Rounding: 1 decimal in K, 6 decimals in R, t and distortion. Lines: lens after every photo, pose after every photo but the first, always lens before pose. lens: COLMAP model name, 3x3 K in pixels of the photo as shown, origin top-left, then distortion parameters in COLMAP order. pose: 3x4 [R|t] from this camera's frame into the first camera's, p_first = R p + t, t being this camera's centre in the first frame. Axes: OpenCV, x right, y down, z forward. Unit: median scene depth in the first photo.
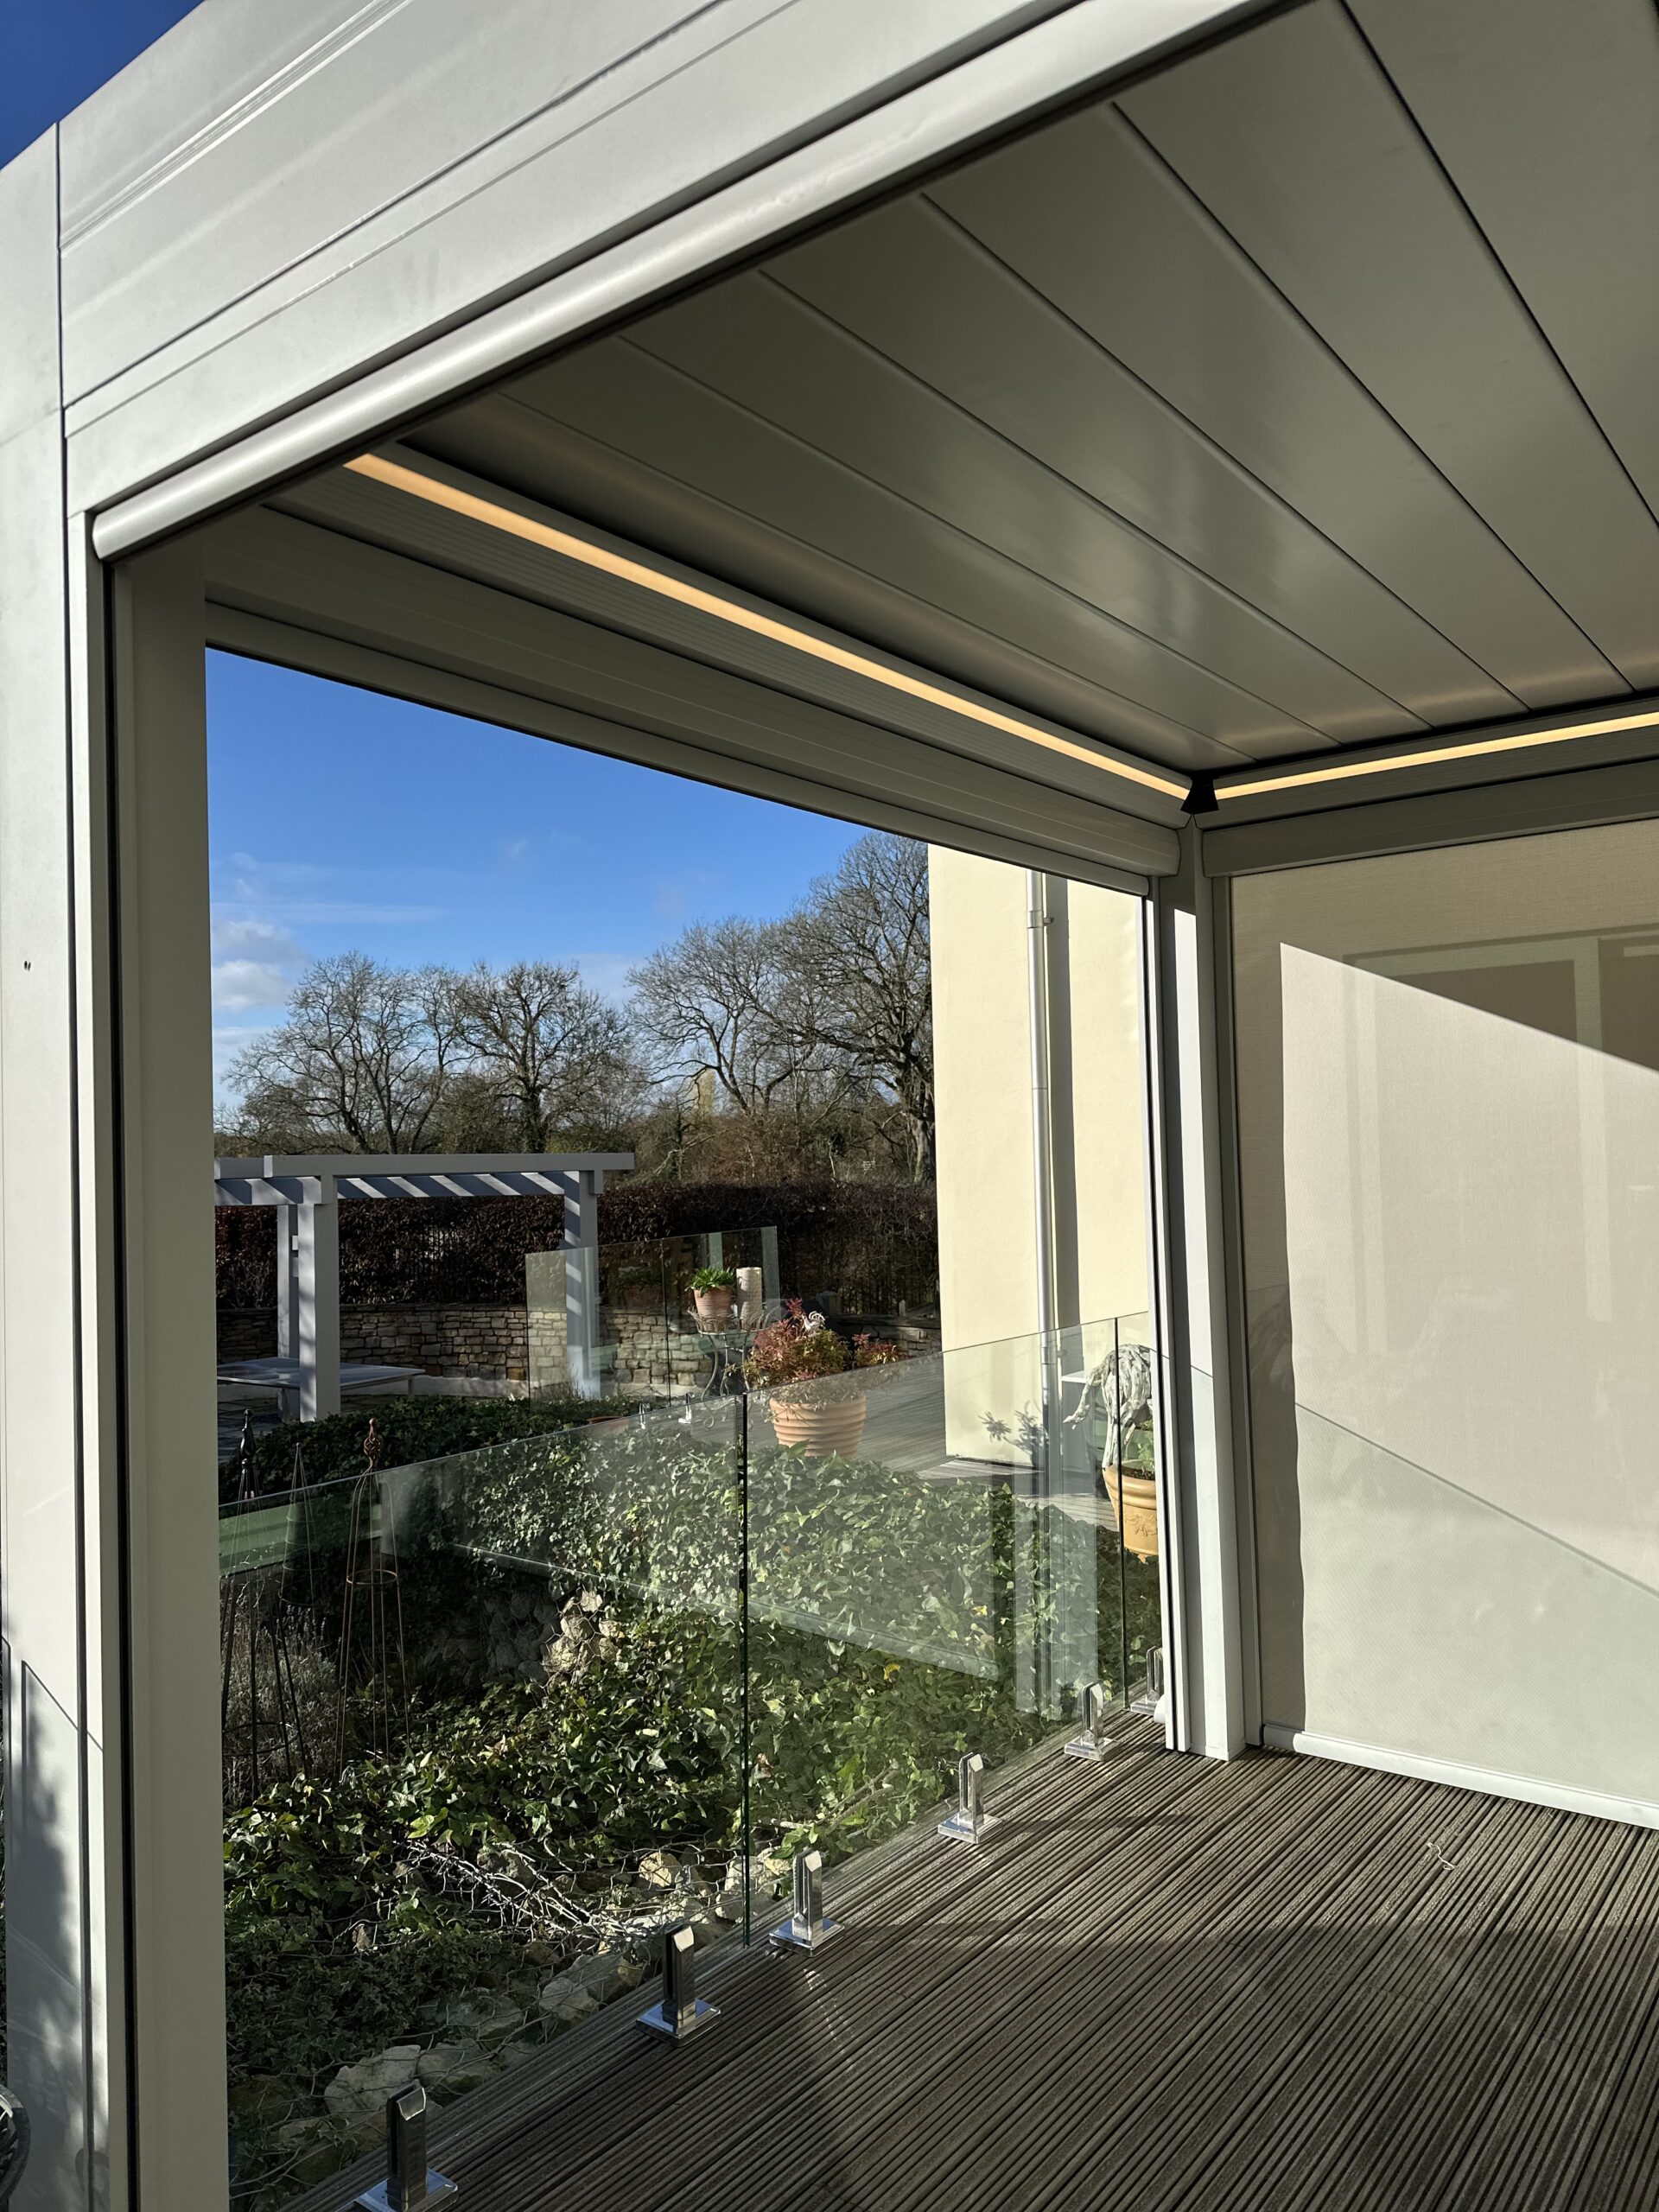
lens RADIAL K [[1547.7, 0, 826.3], [0, 1547.7, 1110.4], [0, 0, 1]] dist [0.099815, -0.131456]
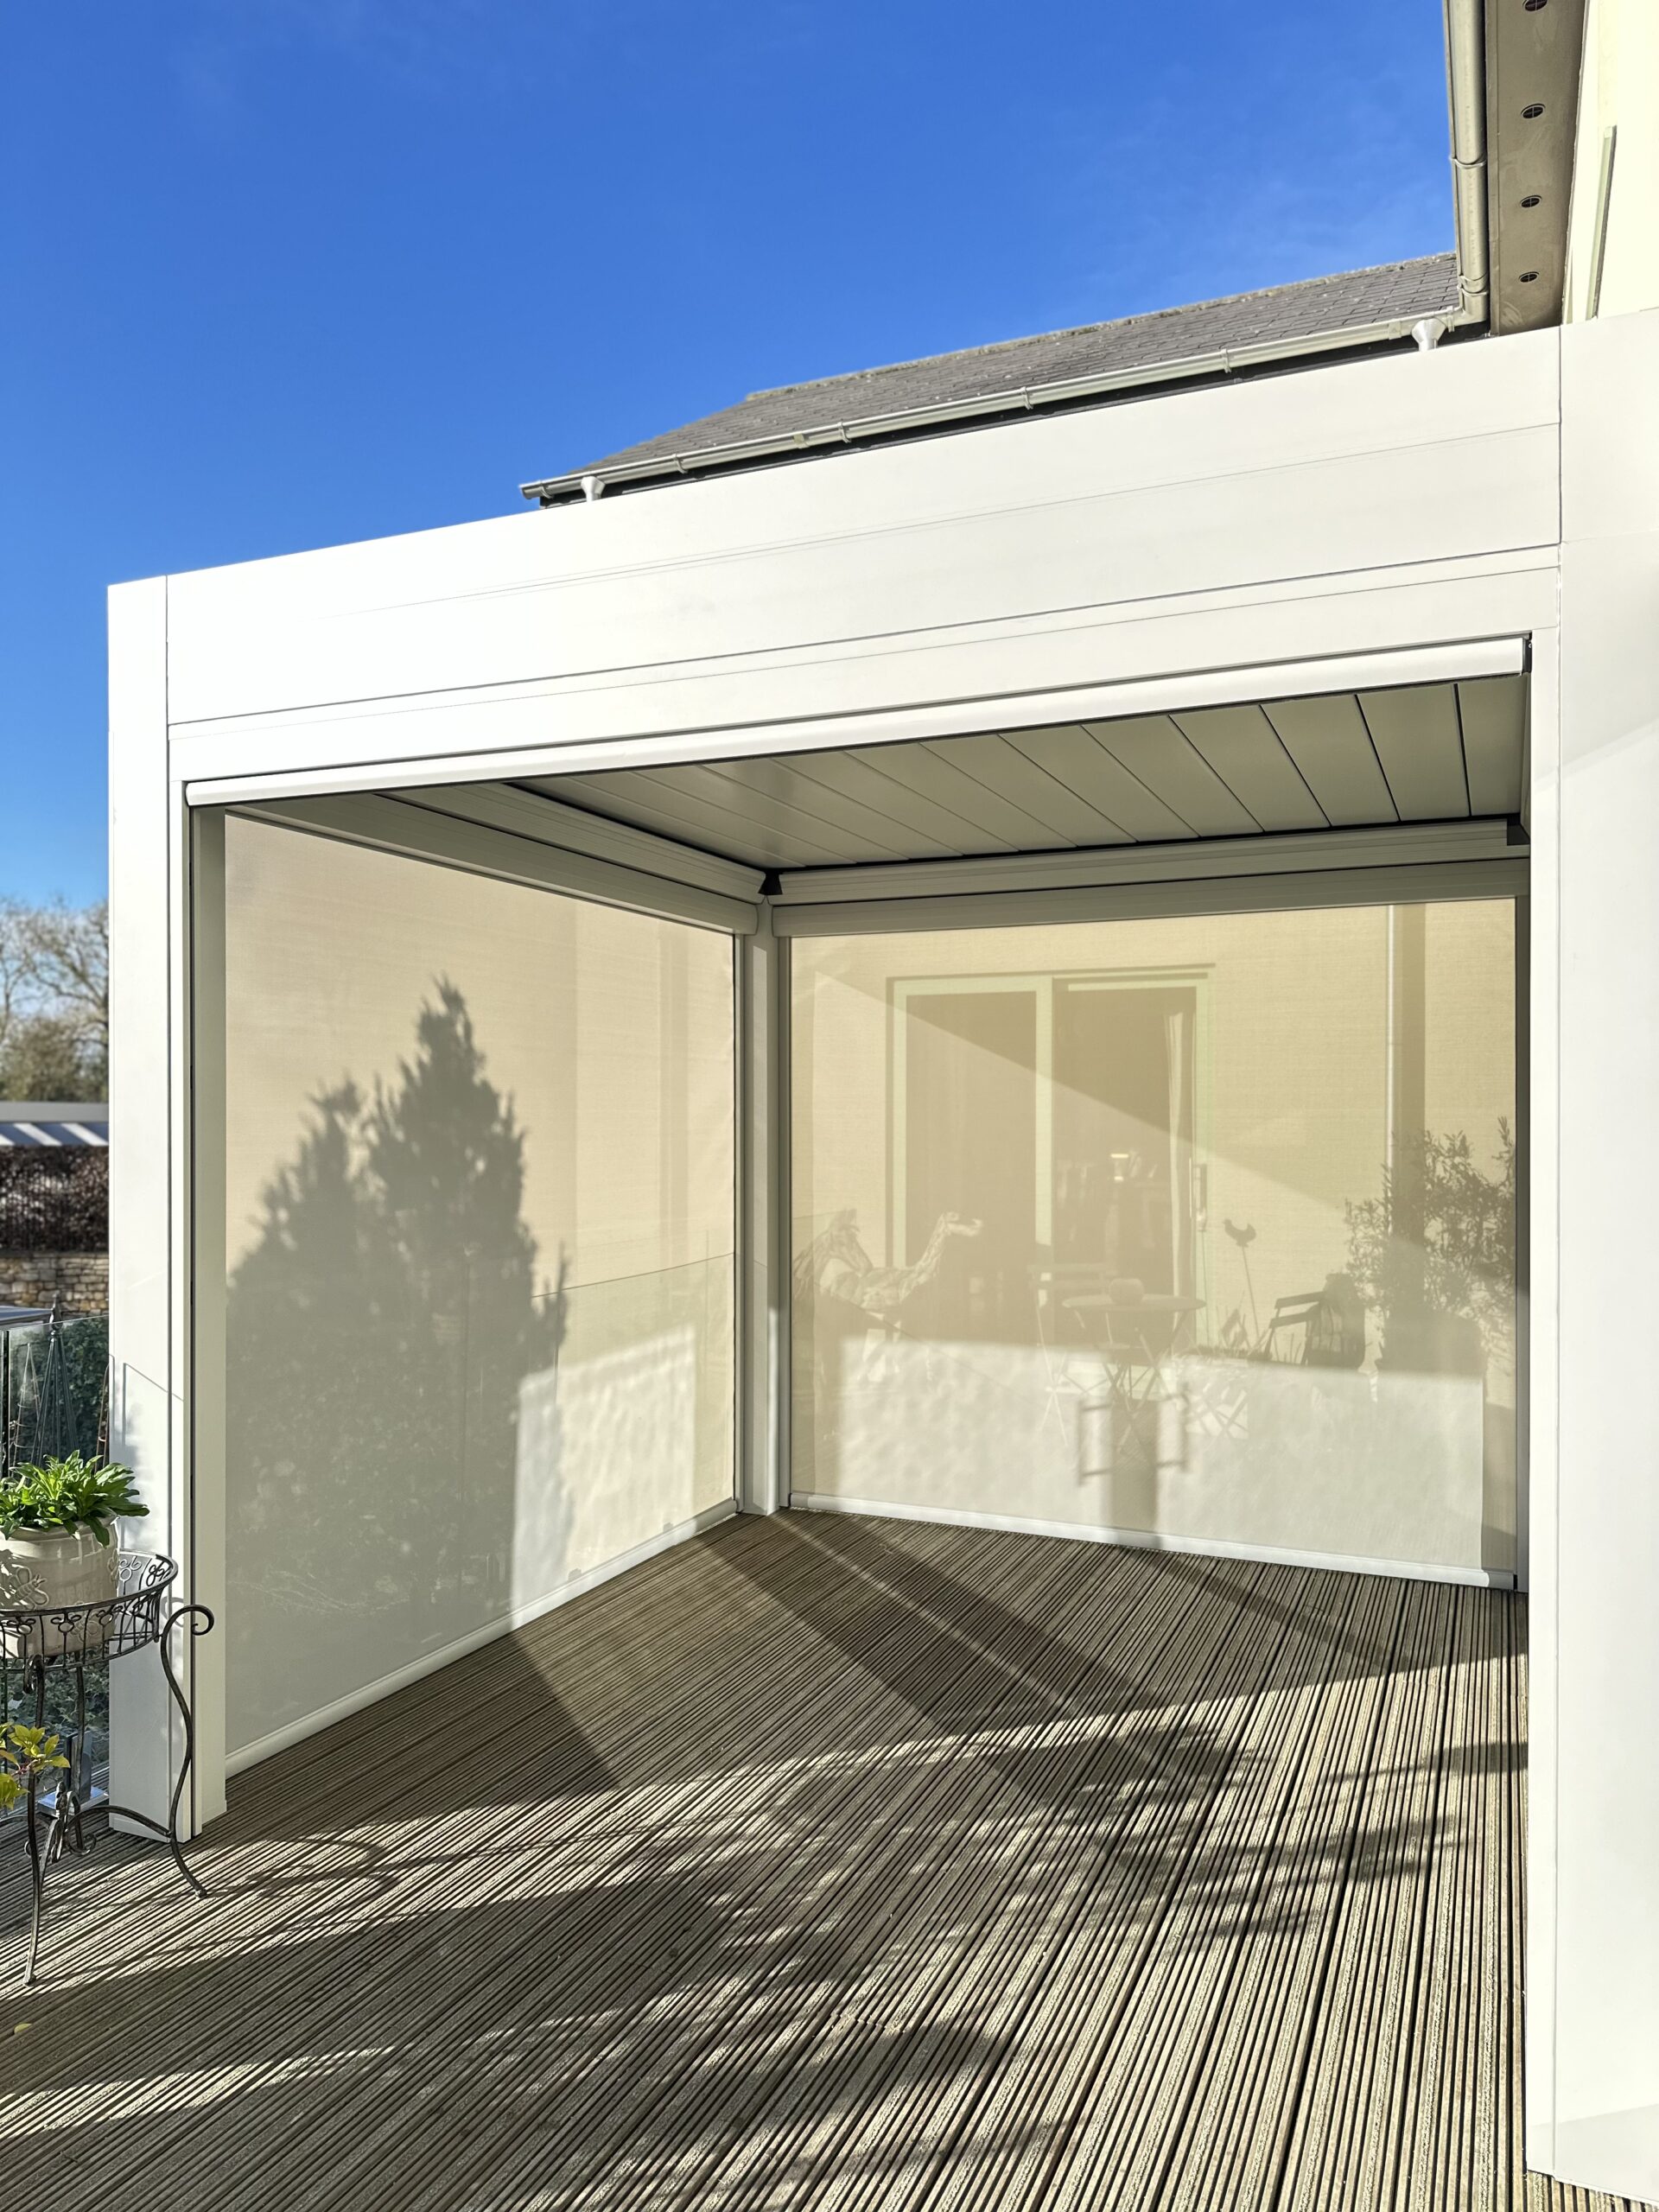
lens RADIAL K [[1559.4, 0, 850.7], [0, 1559.4, 1113.3], [0, 0, 1]] dist [0.094032, -0.089328]
pose [[0.966914, 0.026679, 0.253702, -0.063246], [-0.033018, 0.999239, 0.020763, -0.013007], [-0.252955, -0.028453, 0.967060, -0.482716]]
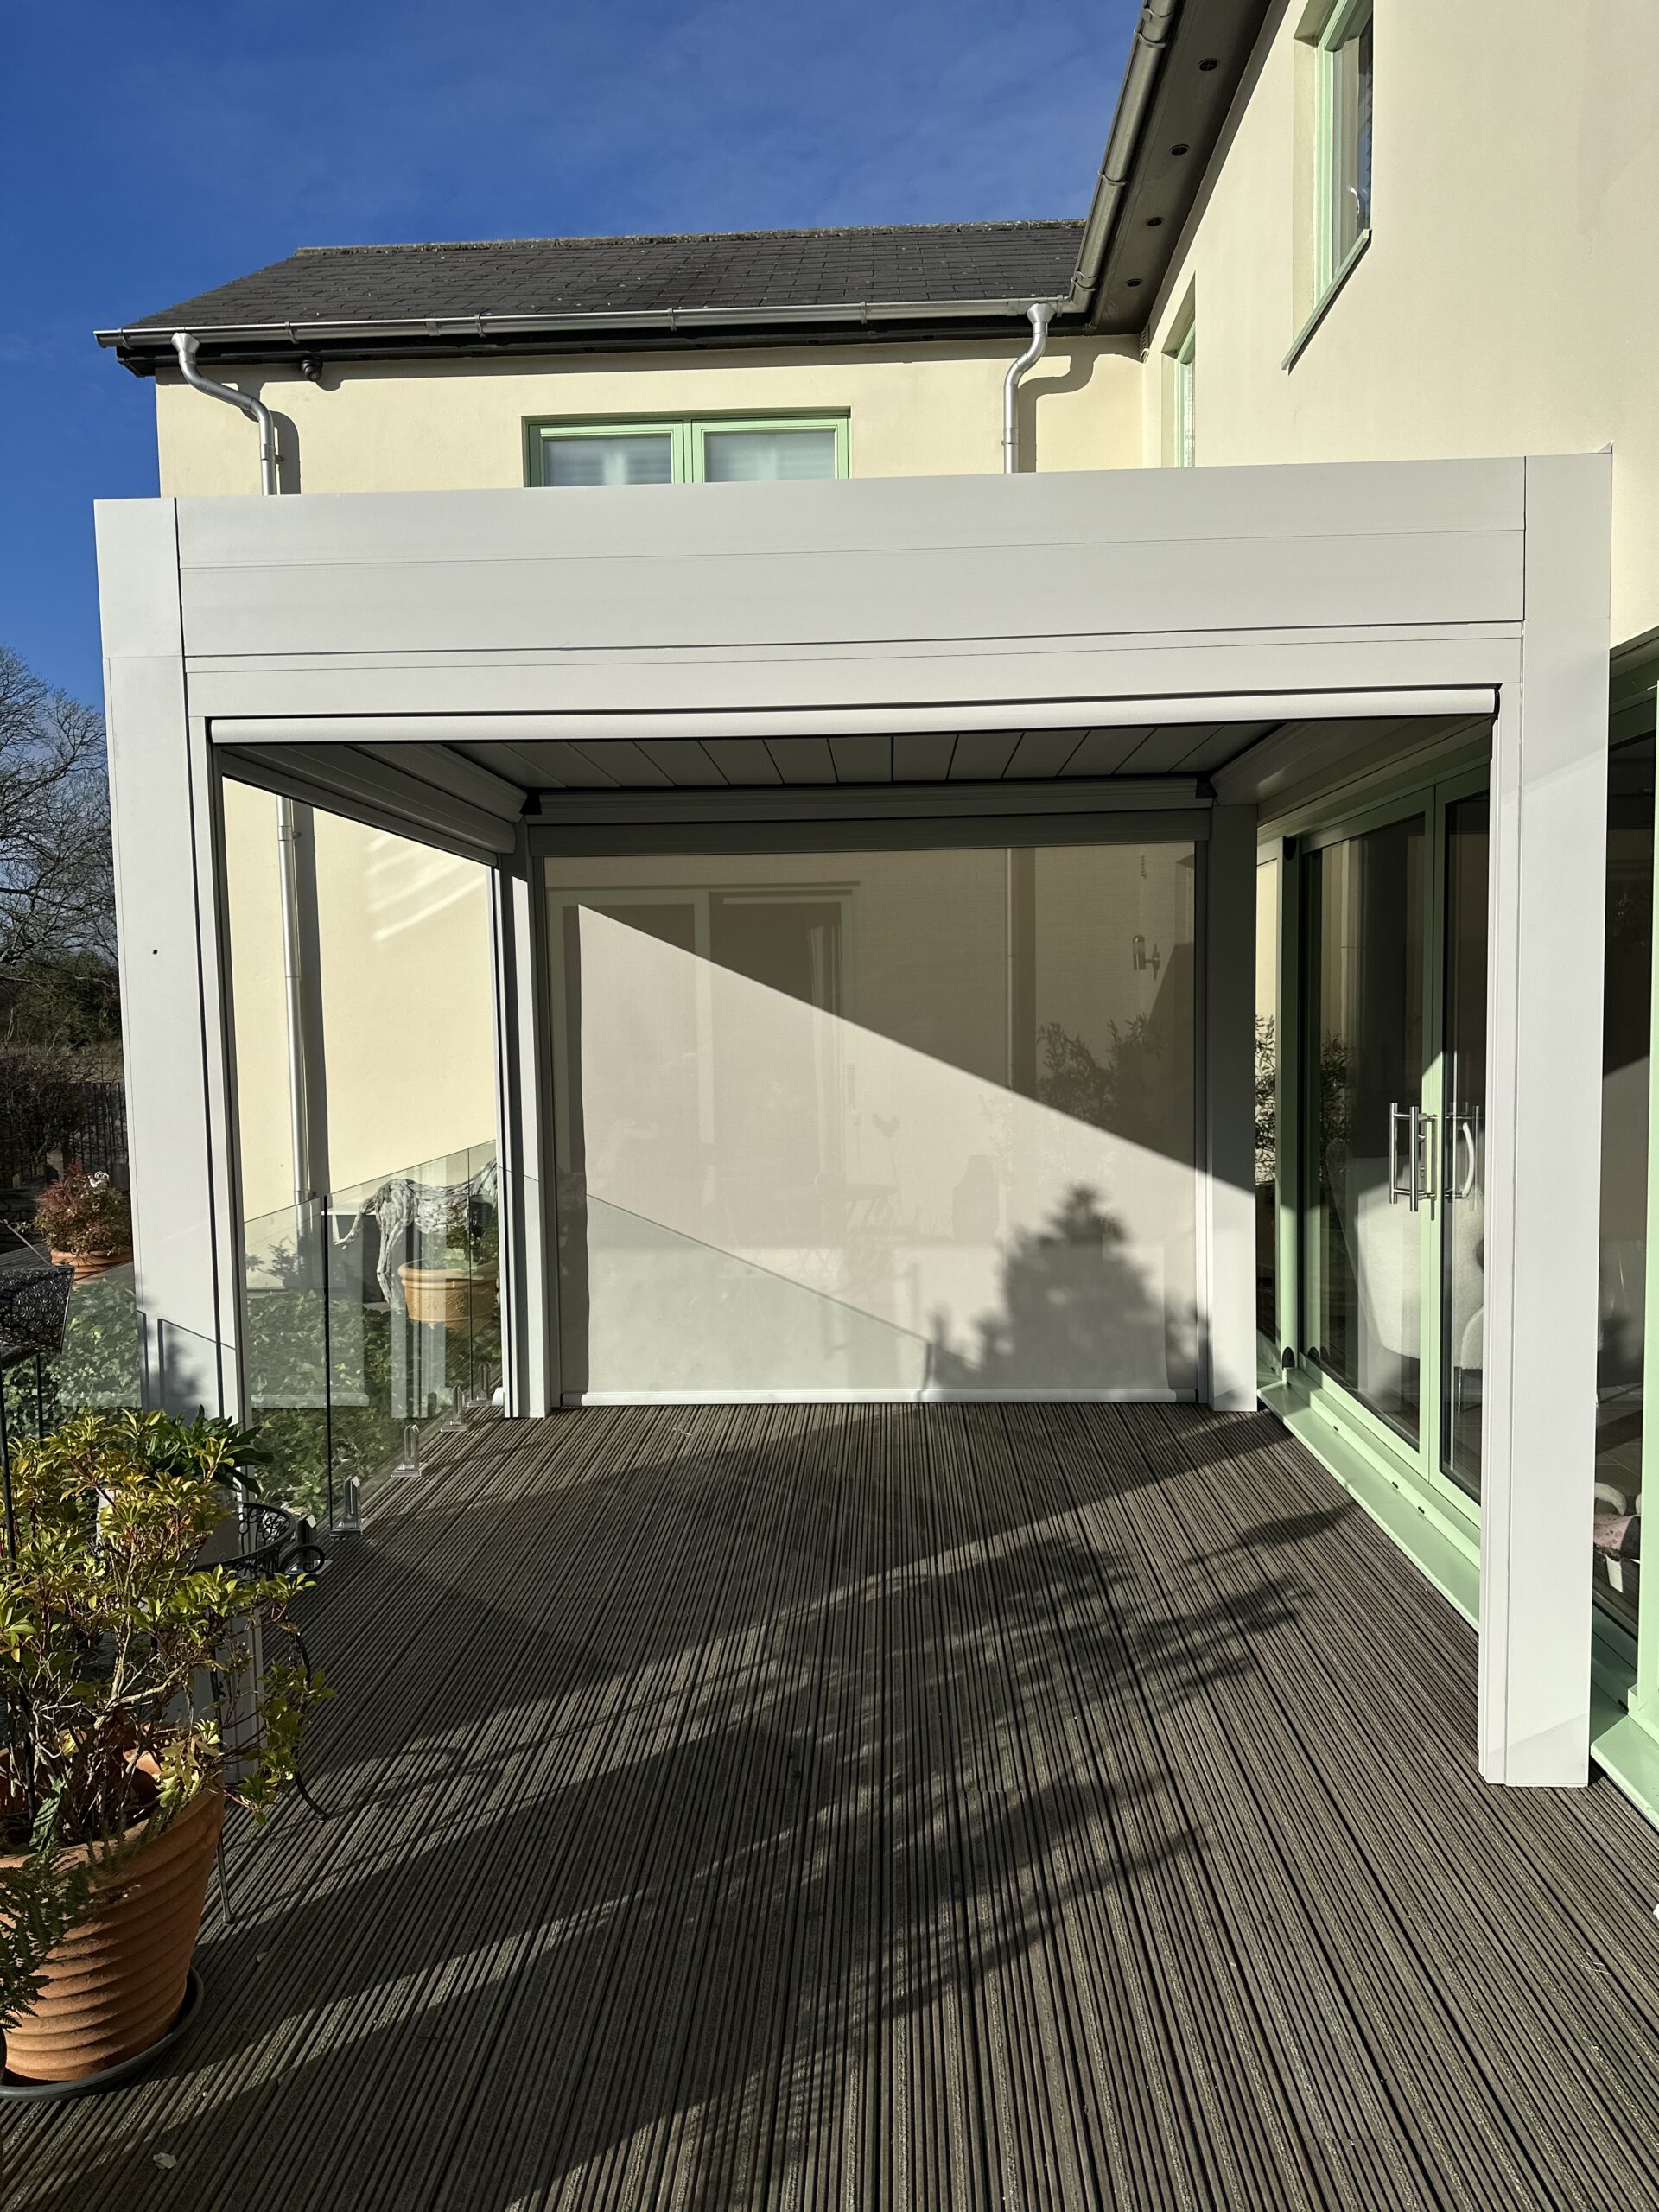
lens RADIAL K [[1547.7, 0, 826.3], [0, 1547.7, 1110.4], [0, 0, 1]] dist [0.099815, -0.131456]
pose [[0.819413, -0.029450, 0.572446, -0.400480], [-0.019871, 0.996620, 0.079716, -0.030006], [-0.572859, -0.076695, 0.816058, -0.427171]]
